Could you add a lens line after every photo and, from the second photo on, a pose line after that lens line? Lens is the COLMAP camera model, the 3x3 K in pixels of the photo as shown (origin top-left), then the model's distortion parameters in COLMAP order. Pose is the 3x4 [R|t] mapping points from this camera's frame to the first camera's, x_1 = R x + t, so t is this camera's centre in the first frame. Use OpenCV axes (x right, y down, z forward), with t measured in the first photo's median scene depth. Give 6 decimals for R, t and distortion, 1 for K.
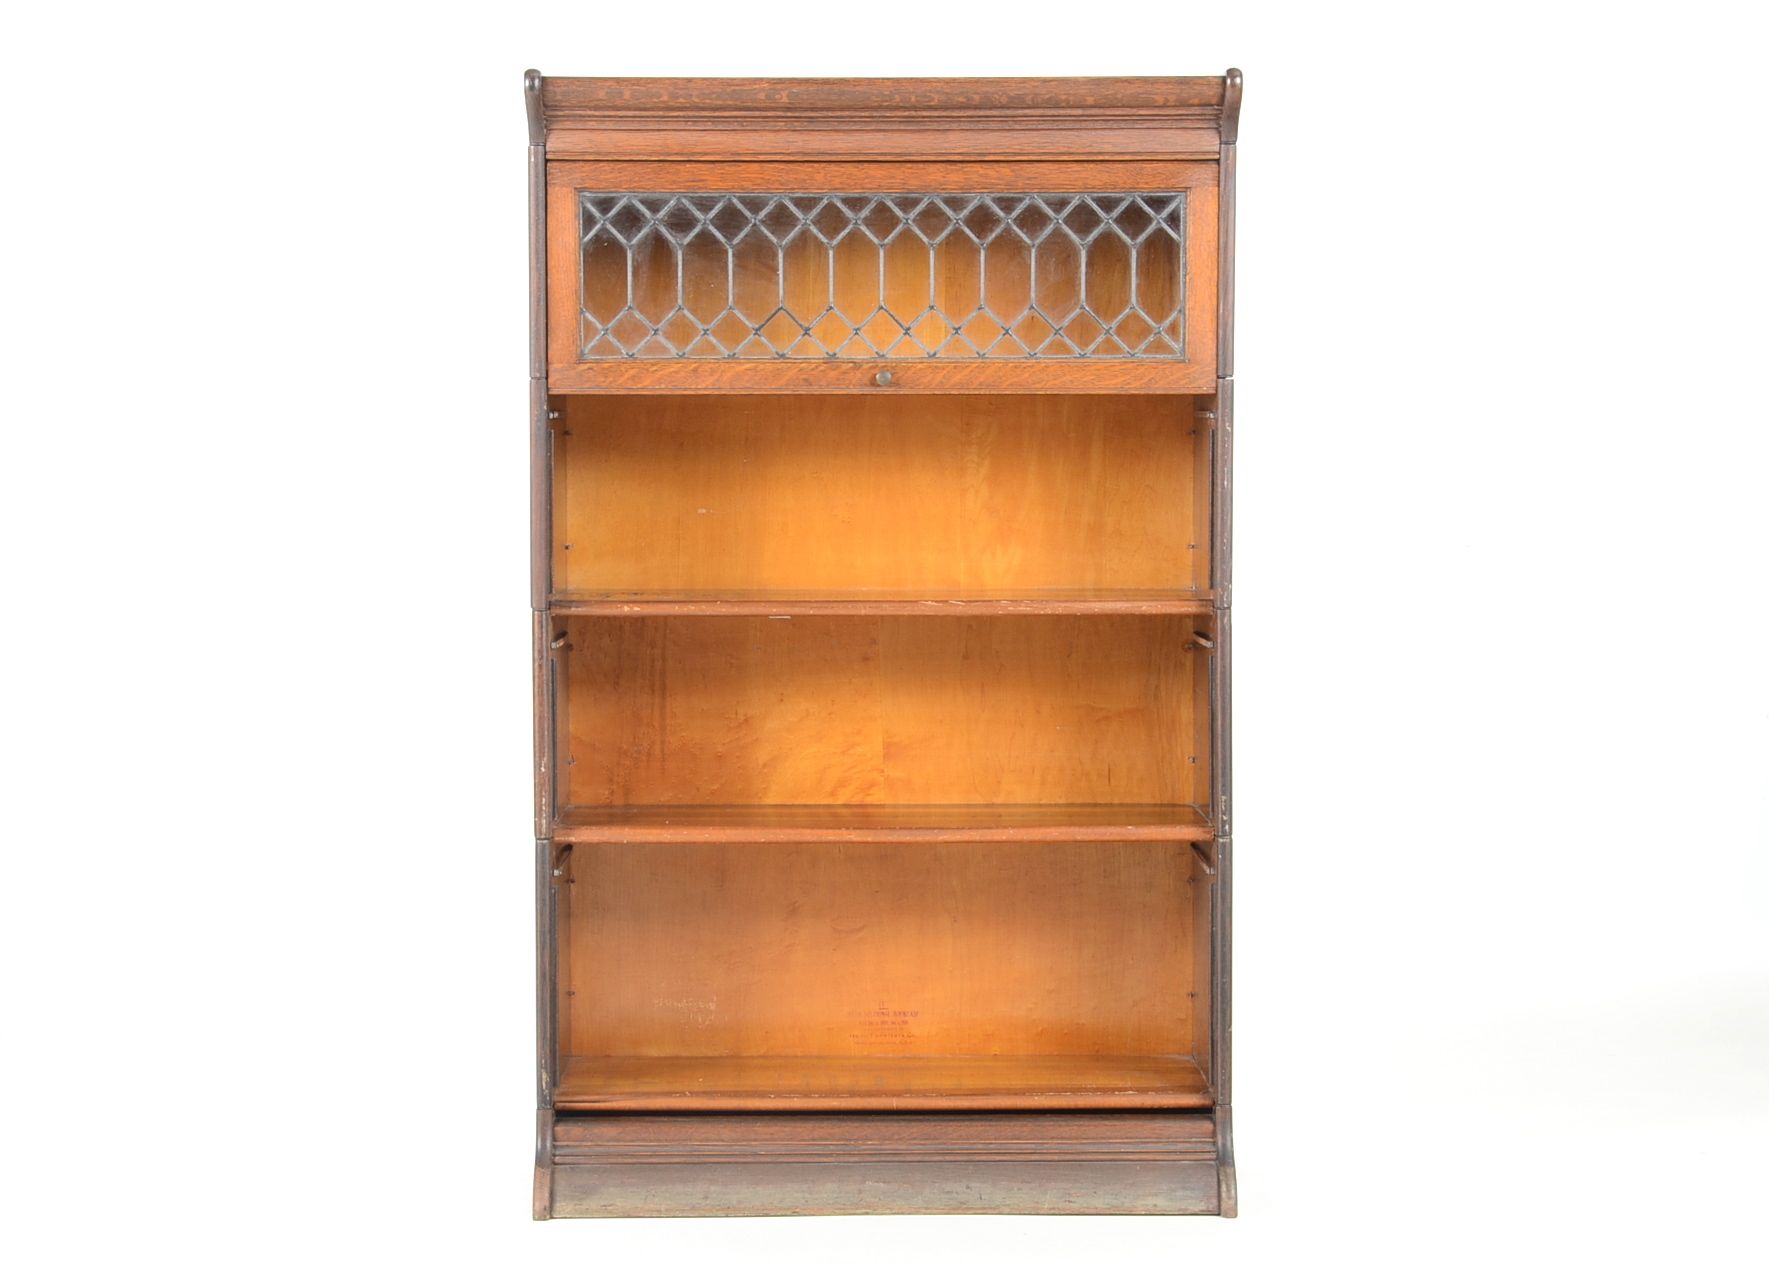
lens RADIAL K [[3511.7, 0, 883.2], [0, 3511.7, 631.2], [0, 0, 1]] dist [0.036941, 0.000000]
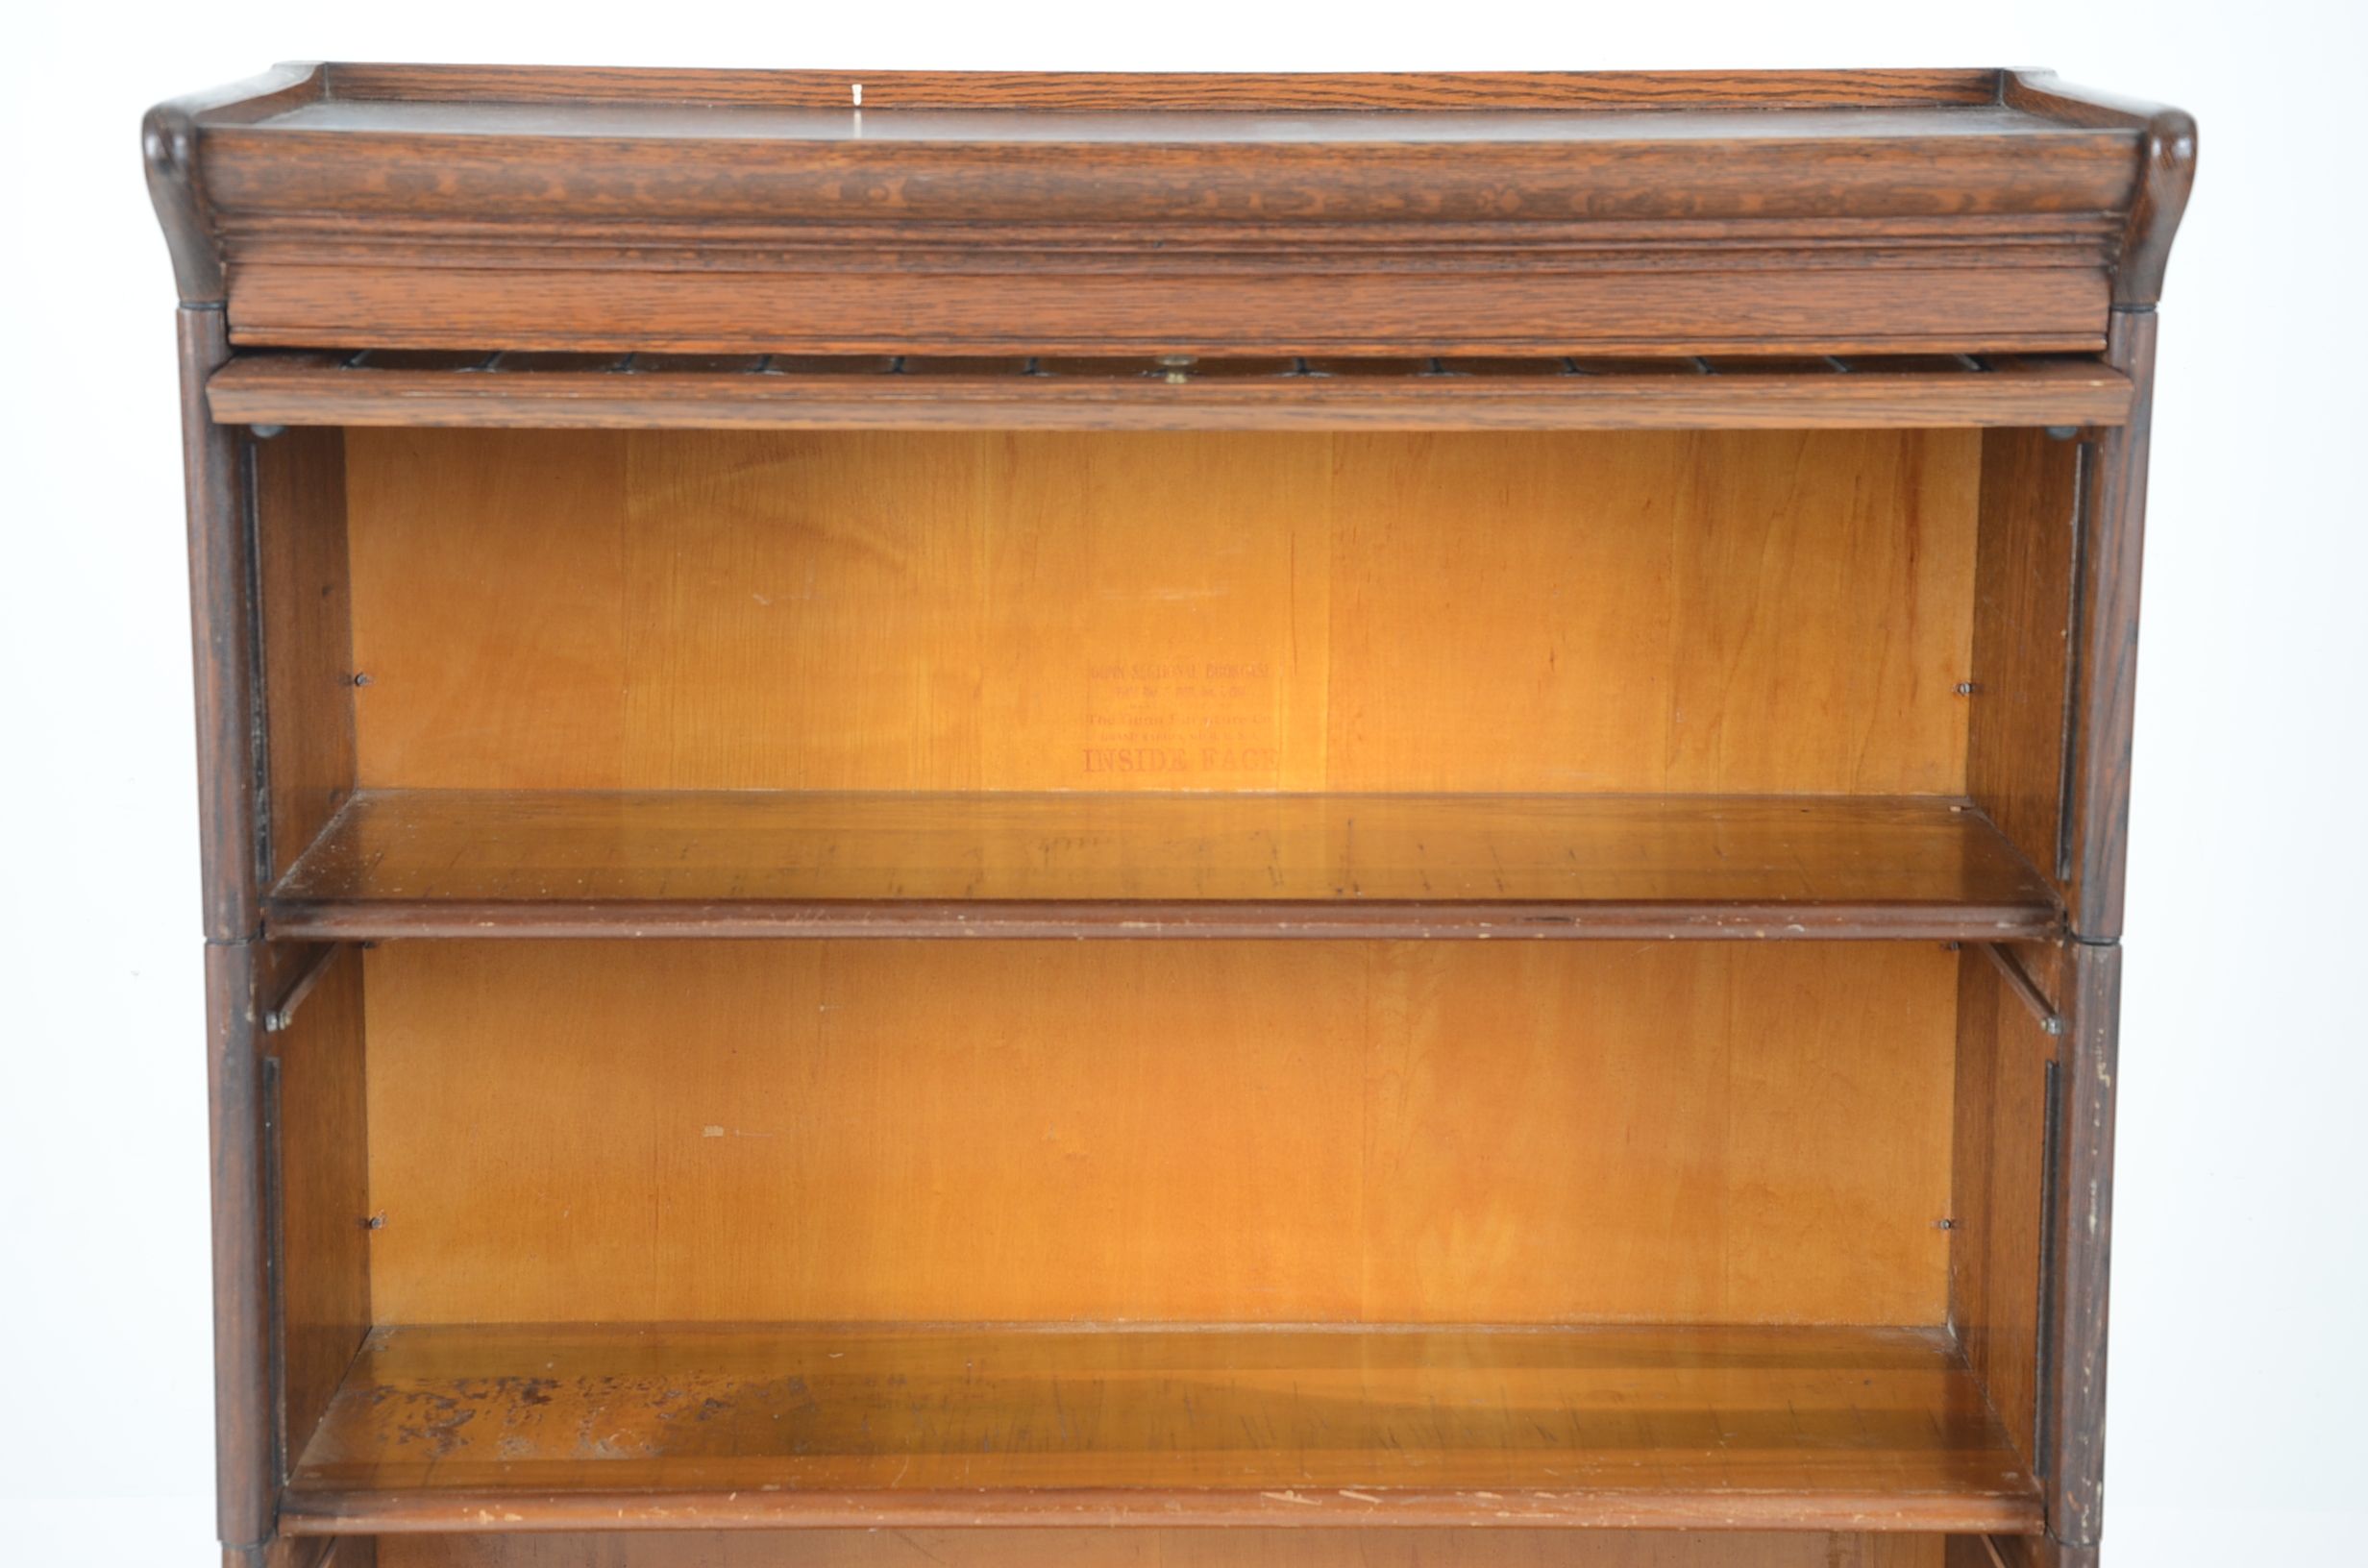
lens RADIAL K [[4609.3, 0, 1185.0], [0, 4609.3, 785.3], [0, 0, 1]] dist [0.352573, 0.000000]
pose [[0.999988, 0.004900, -0.000450, 0.001900], [-0.004797, 0.991150, 0.132657, -0.153769], [0.001096, -0.132653, 0.991162, 0.520330]]
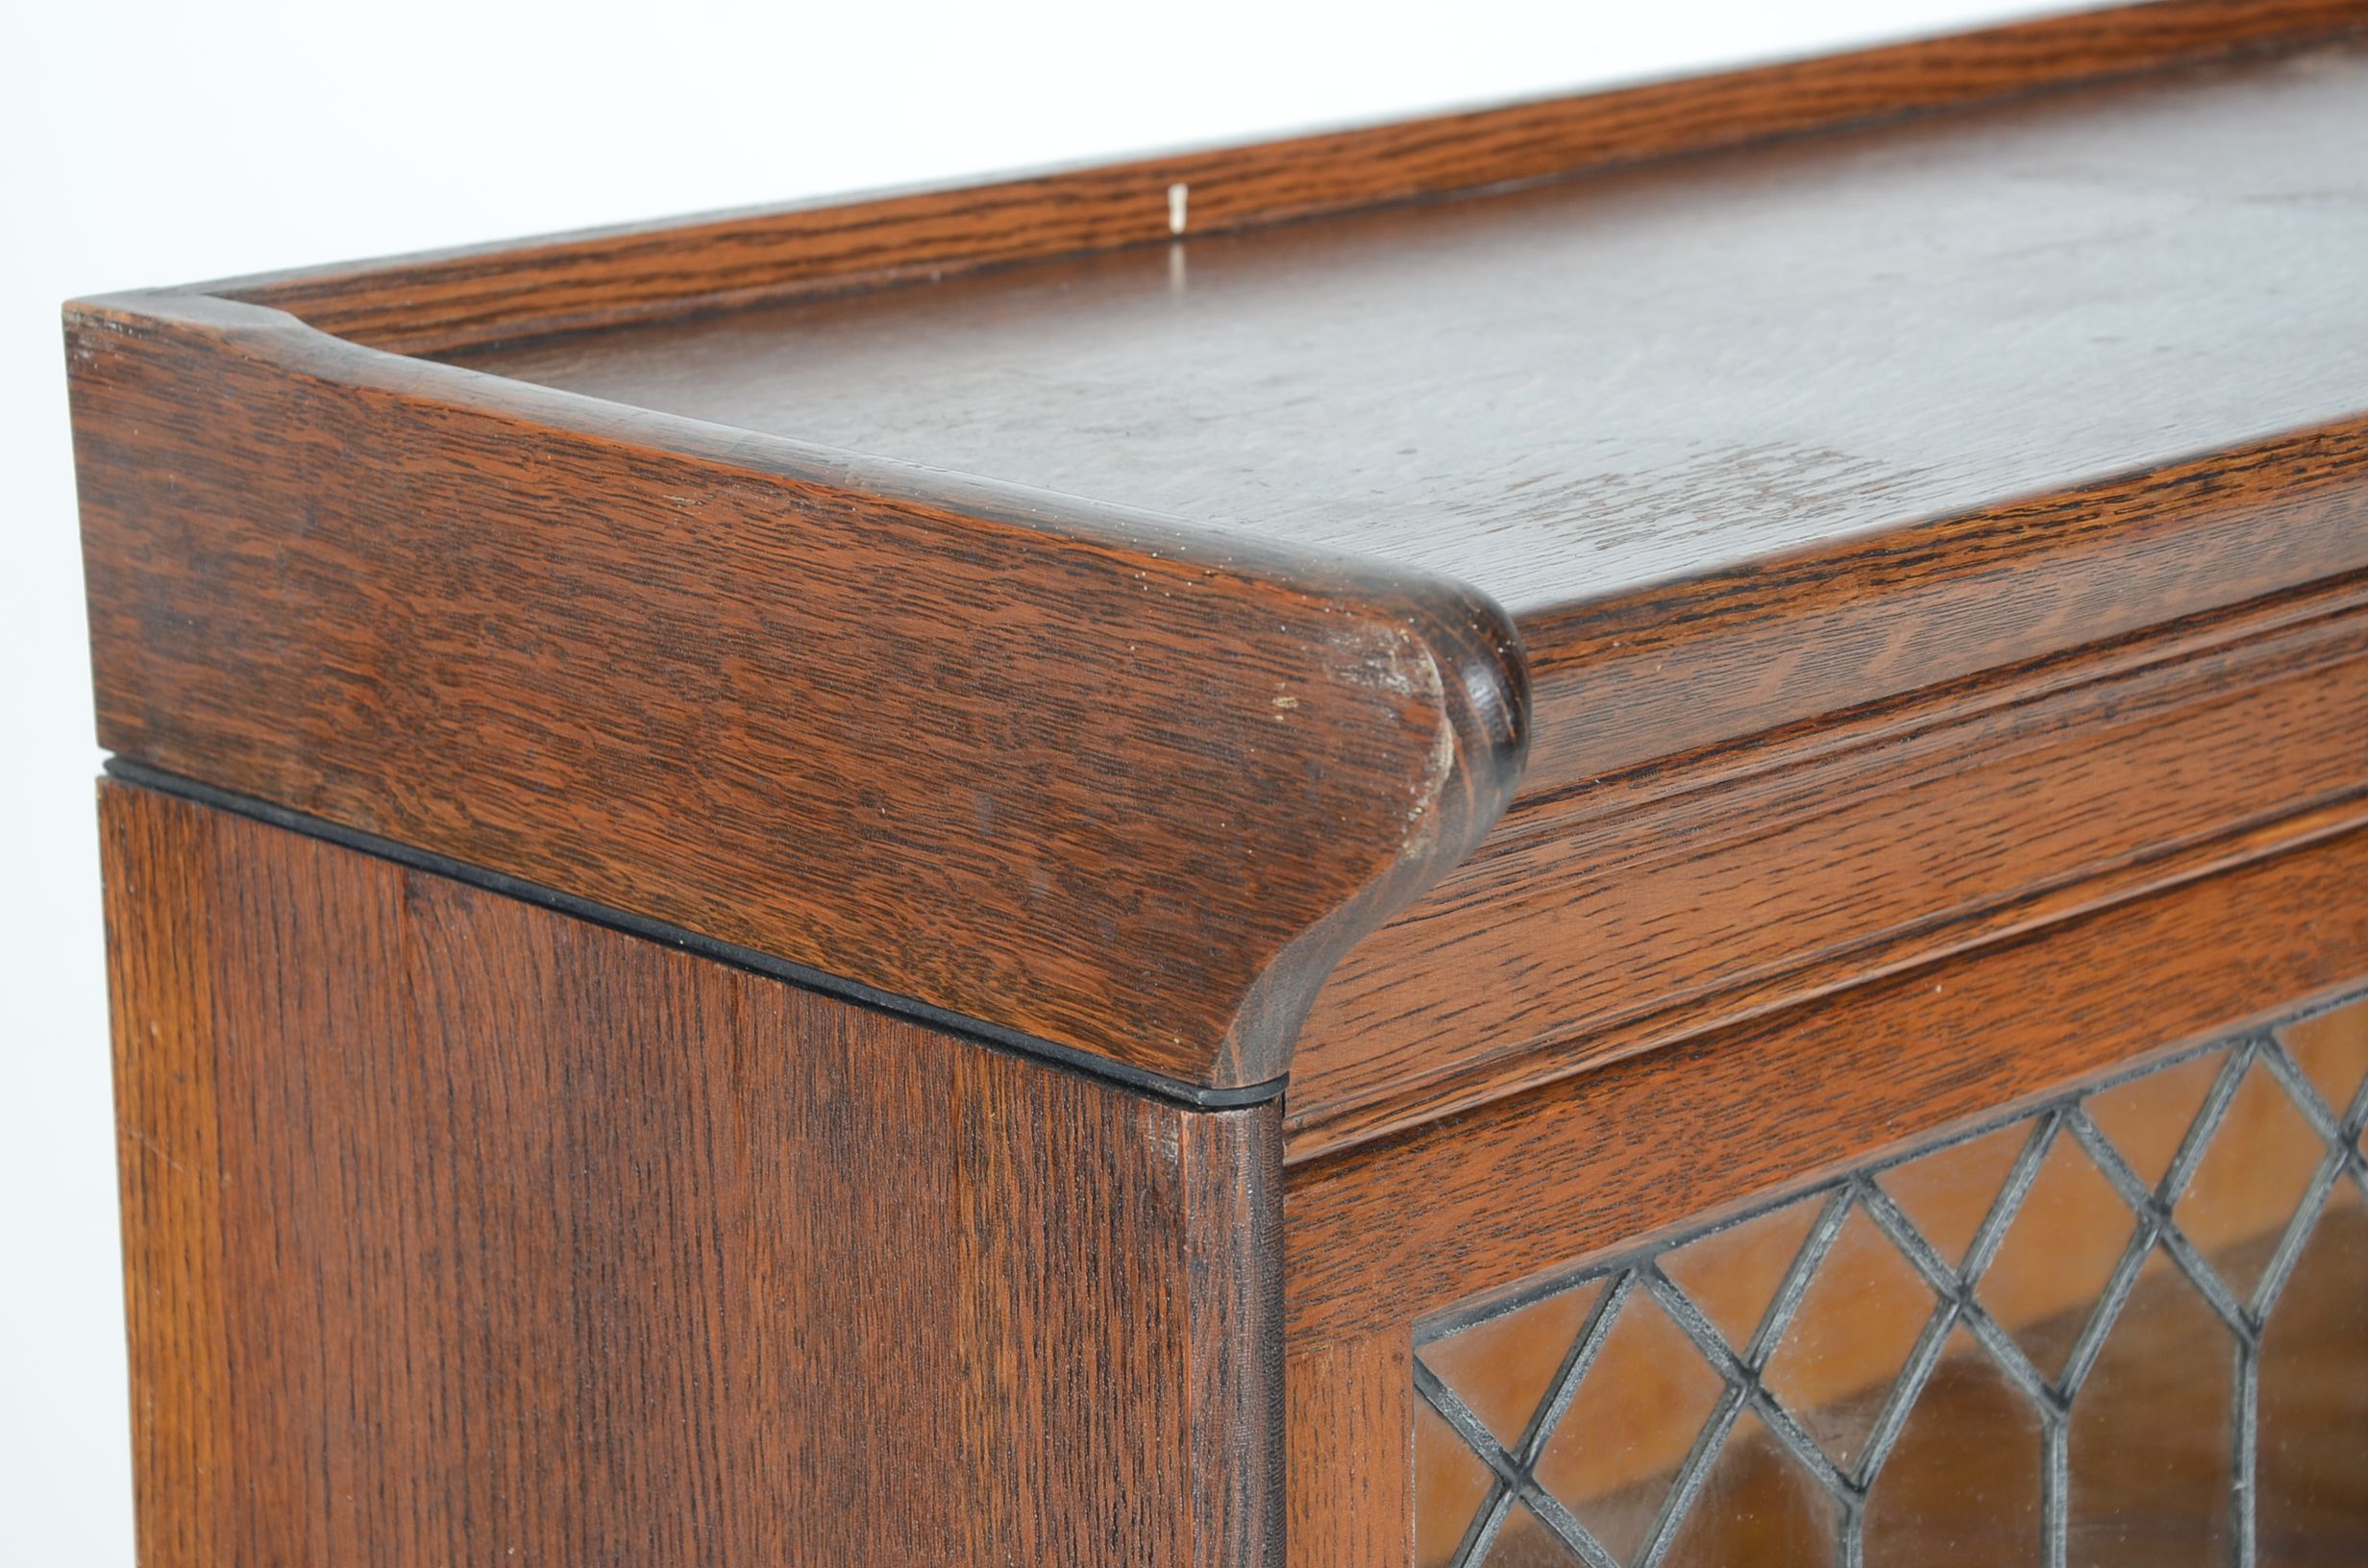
lens RADIAL K [[5191.8, 0, 1185.1], [0, 5191.8, 782.0], [0, 0, 1]] dist [0.463040, 0.000000]
pose [[0.721323, -0.183494, 0.667850, -0.224837], [0.055908, 0.976546, 0.207925, -0.188937], [-0.690339, -0.112643, 0.714663, 0.866304]]
